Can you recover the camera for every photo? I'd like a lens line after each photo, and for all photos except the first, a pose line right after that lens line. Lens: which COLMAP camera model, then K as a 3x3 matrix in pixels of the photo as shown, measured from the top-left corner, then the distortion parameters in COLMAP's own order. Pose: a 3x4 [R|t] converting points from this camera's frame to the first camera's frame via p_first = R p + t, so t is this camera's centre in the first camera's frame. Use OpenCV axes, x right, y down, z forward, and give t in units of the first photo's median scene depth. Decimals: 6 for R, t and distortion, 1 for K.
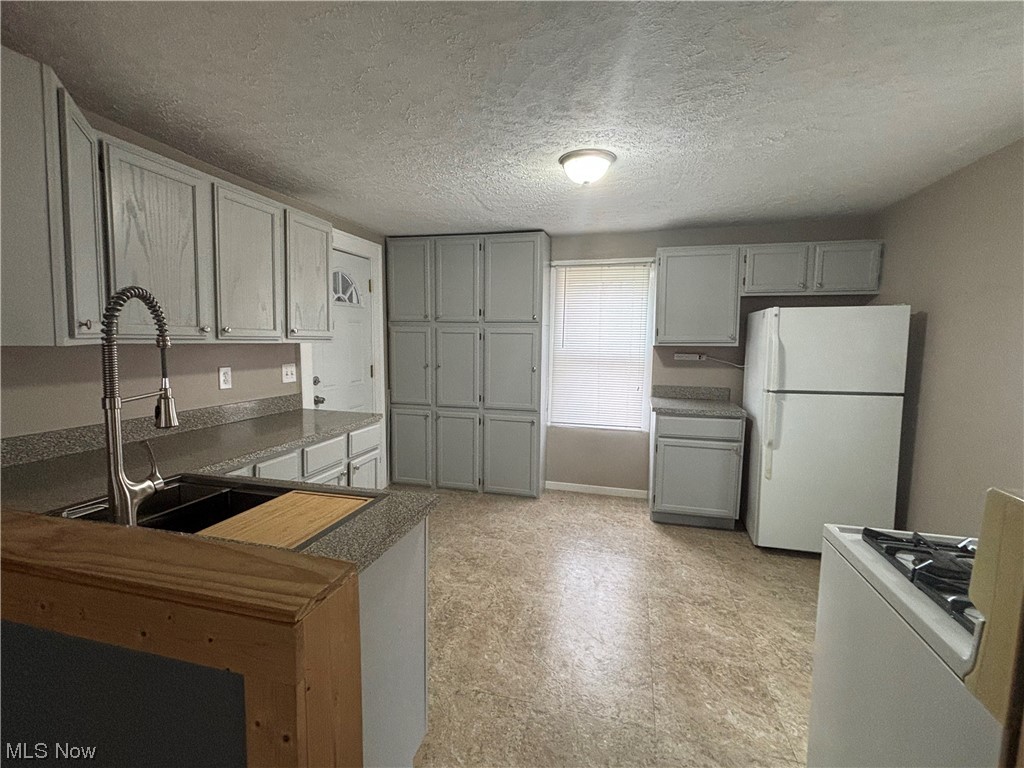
lens RADIAL K [[464.7, 0, 508.6], [0, 464.7, 377.2], [0, 0, 1]] dist [0.014149, -0.003319]
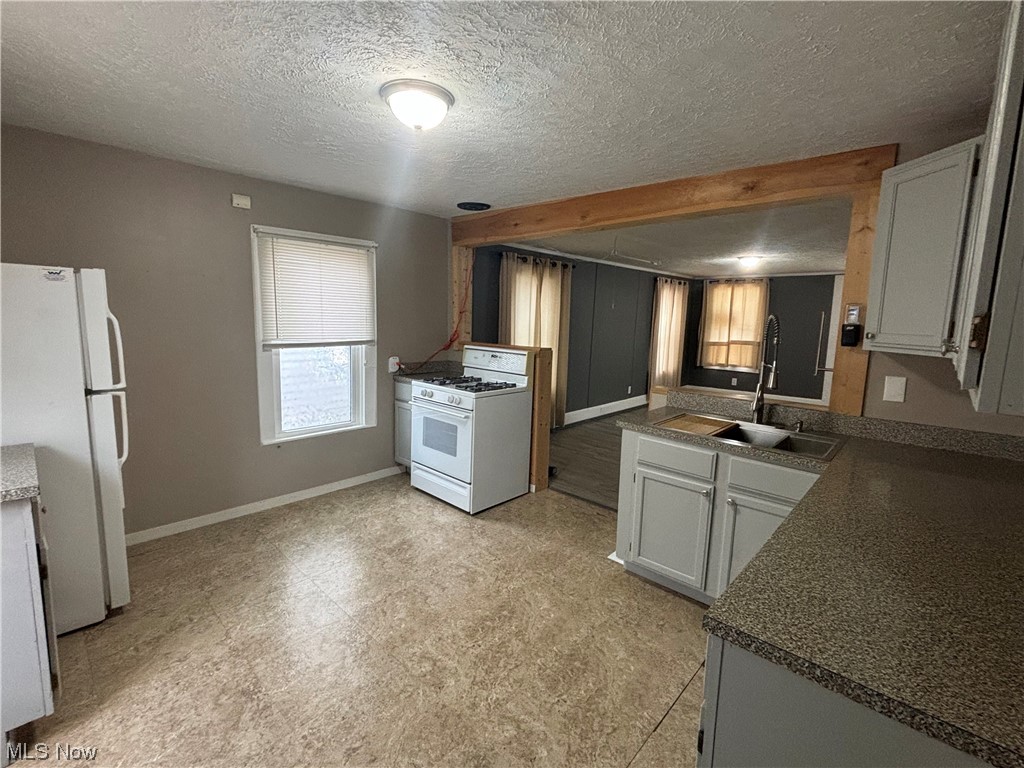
lens RADIAL K [[464.7, 0, 512.8], [0, 464.7, 381.8], [0, 0, 1]] dist [0.014149, -0.003319]
pose [[-0.882019, -0.104661, 0.459443, -0.339467], [-0.001736, 0.975737, 0.218940, -0.157903], [-0.471210, 0.192312, -0.860801, 1.532896]]
